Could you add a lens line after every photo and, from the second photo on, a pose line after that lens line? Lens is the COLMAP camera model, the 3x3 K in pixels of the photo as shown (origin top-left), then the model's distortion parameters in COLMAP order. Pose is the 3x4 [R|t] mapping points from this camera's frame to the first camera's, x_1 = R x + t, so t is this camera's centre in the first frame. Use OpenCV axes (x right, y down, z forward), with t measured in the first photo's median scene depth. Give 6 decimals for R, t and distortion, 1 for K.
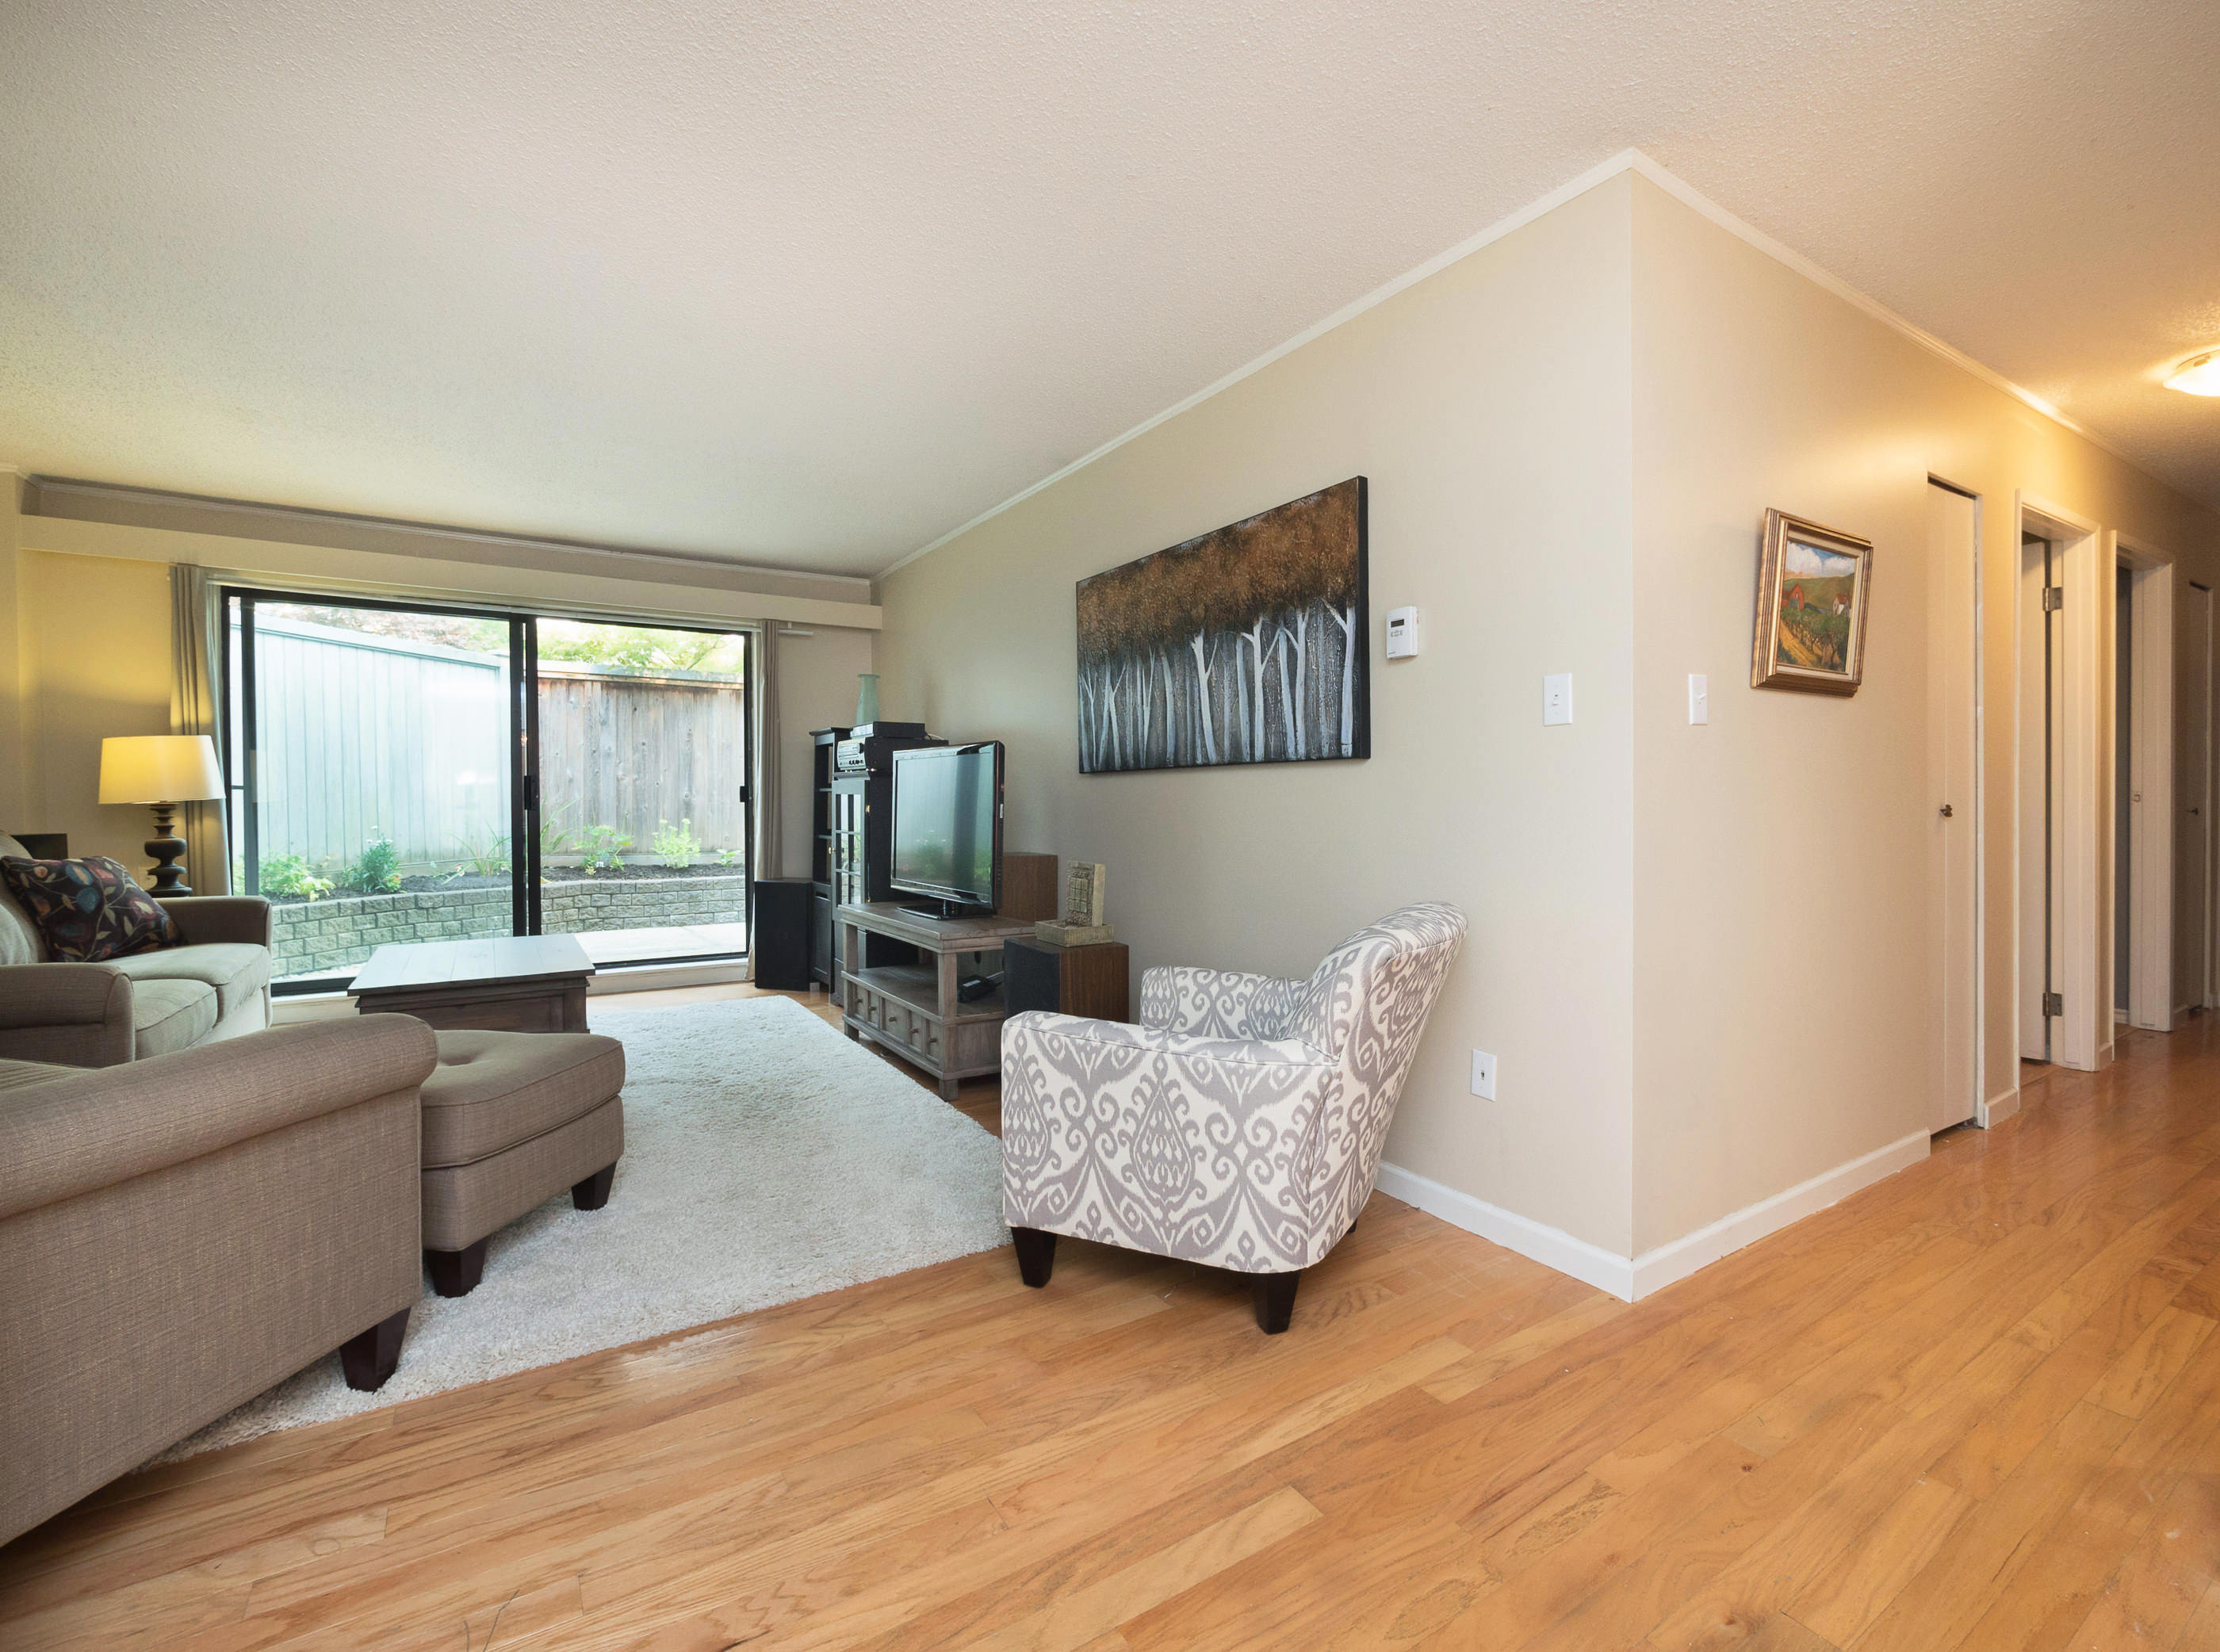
lens RADIAL K [[1040.6, 0, 1157.4], [0, 1040.6, 823.8], [0, 0, 1]] dist [-0.010530, -0.001347]
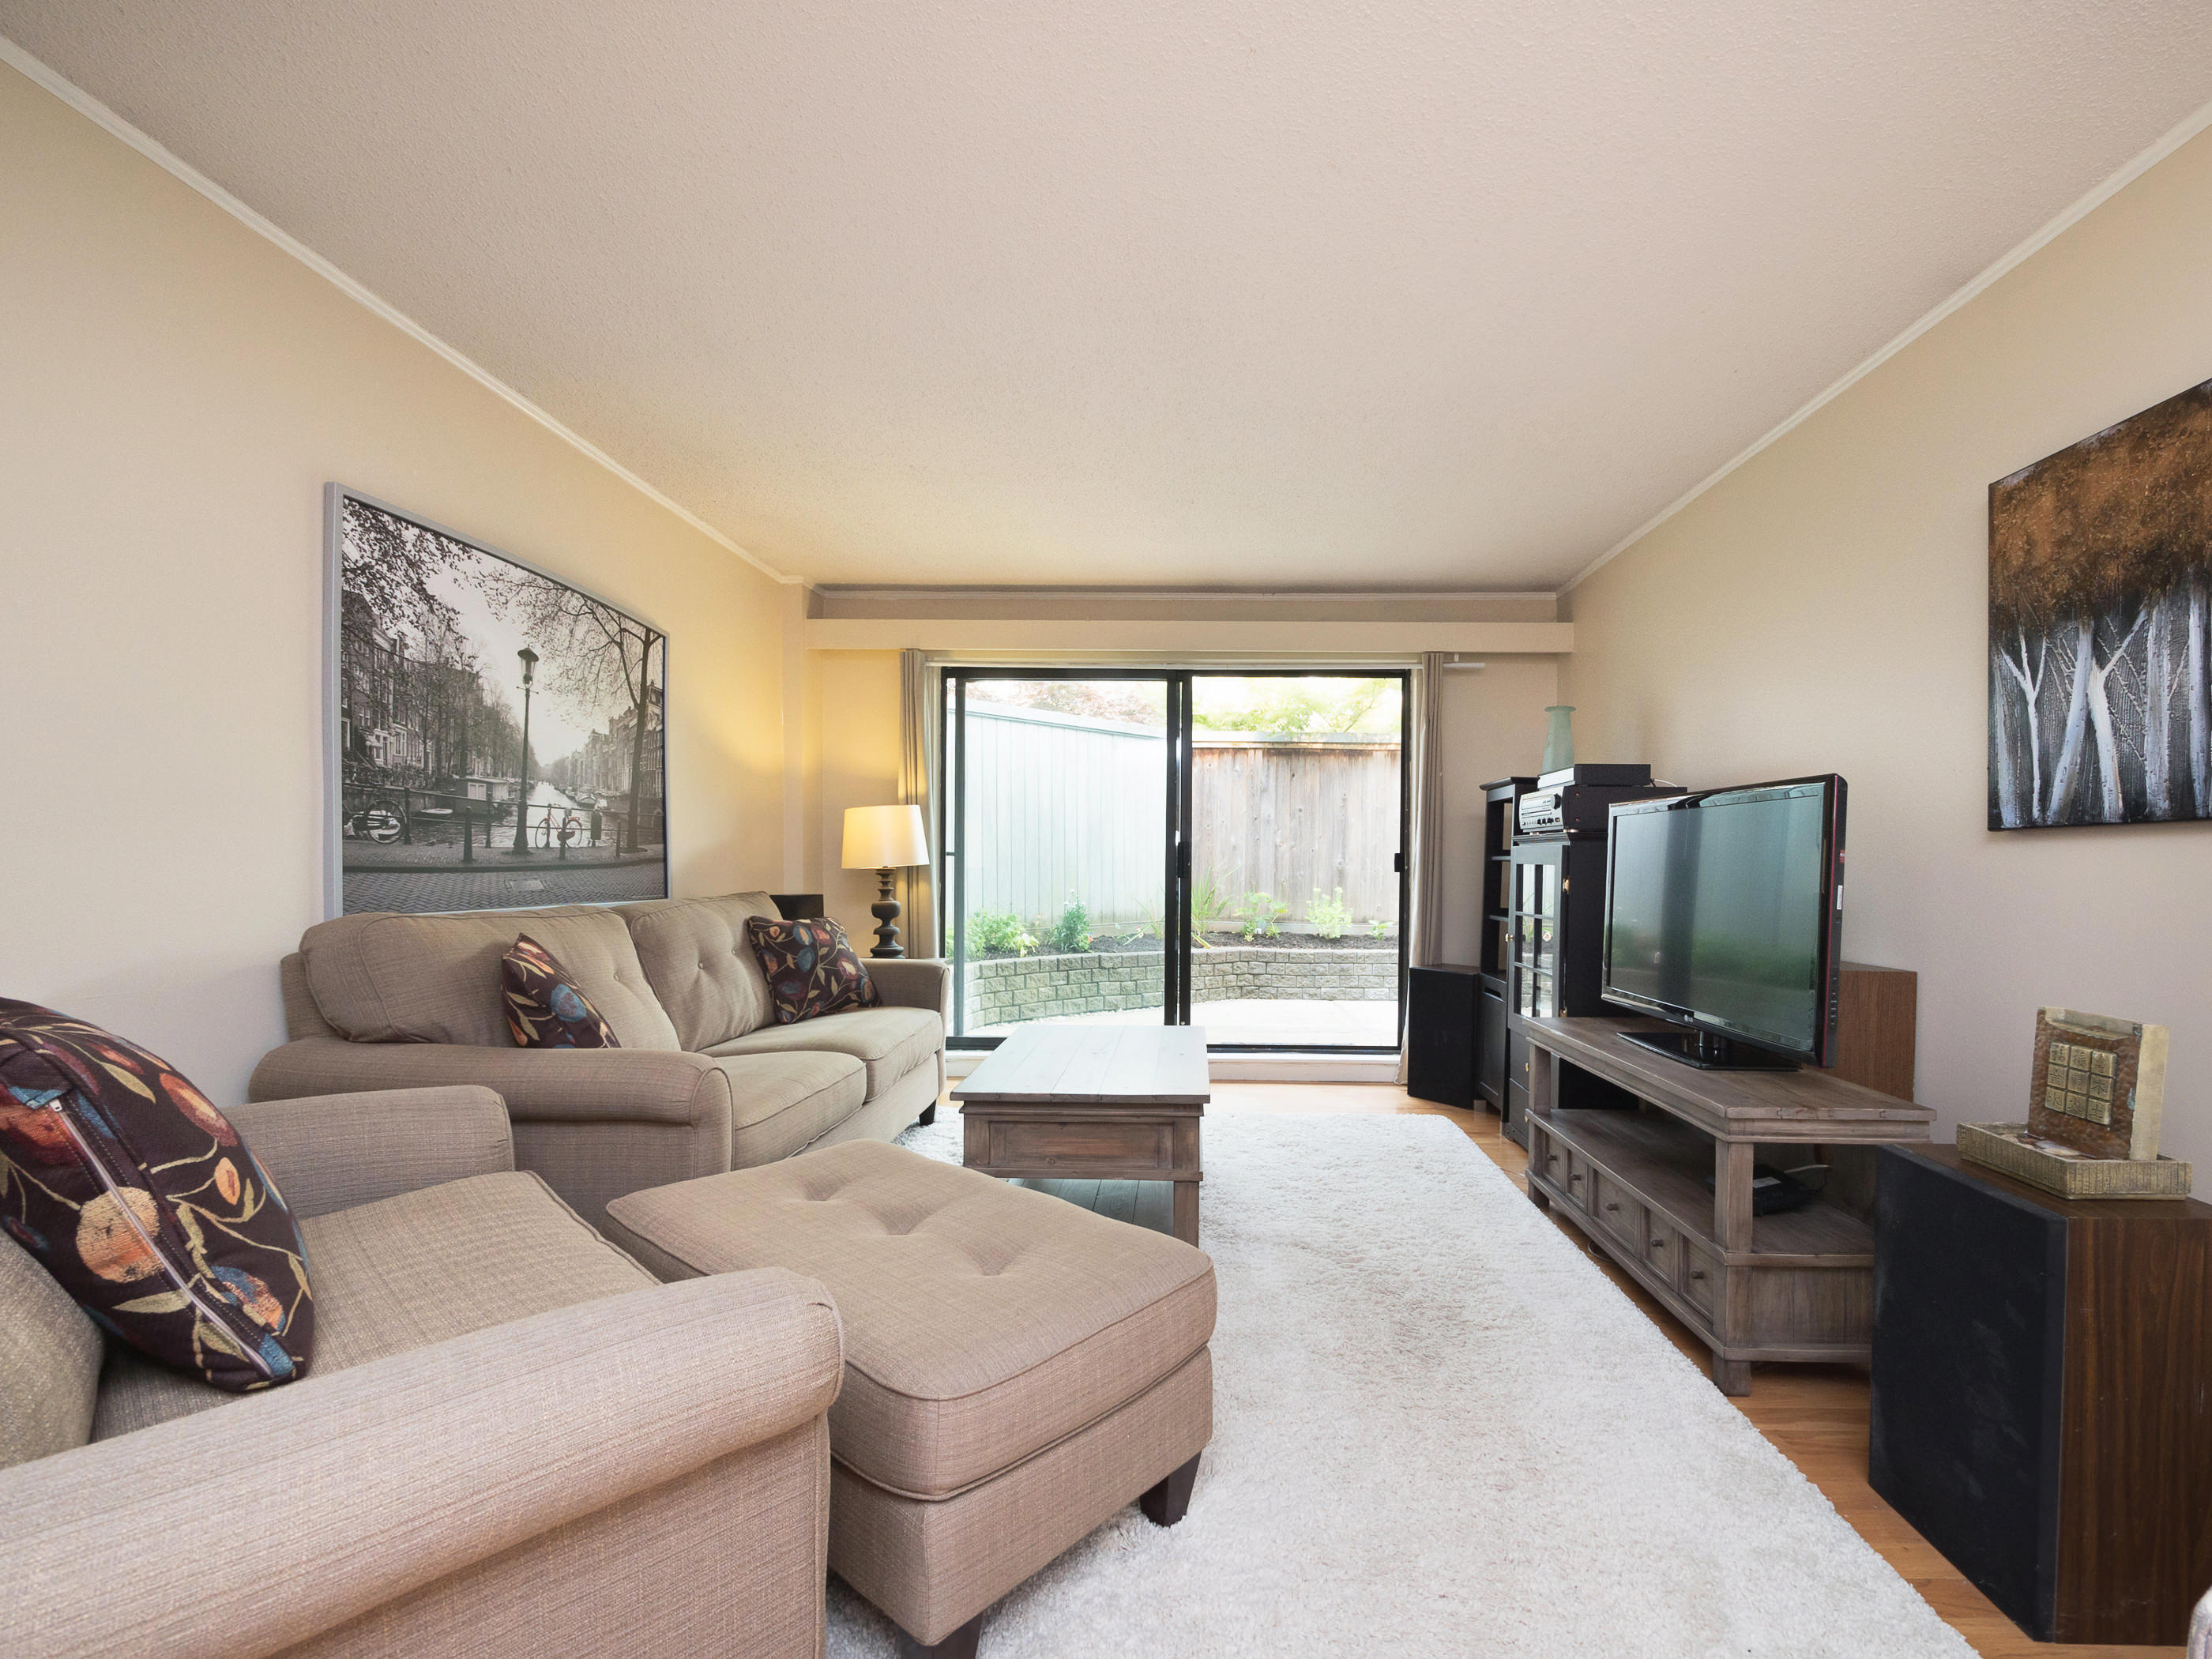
lens RADIAL K [[1002.8, 0, 1147.6], [0, 1002.8, 875.8], [0, 0, 1]] dist [0.001472, 0.000479]
pose [[0.813875, 0.013769, -0.580877, -0.131106], [-0.021569, 0.999746, -0.006523, -0.011934], [0.580640, 0.017837, 0.813965, 0.314221]]
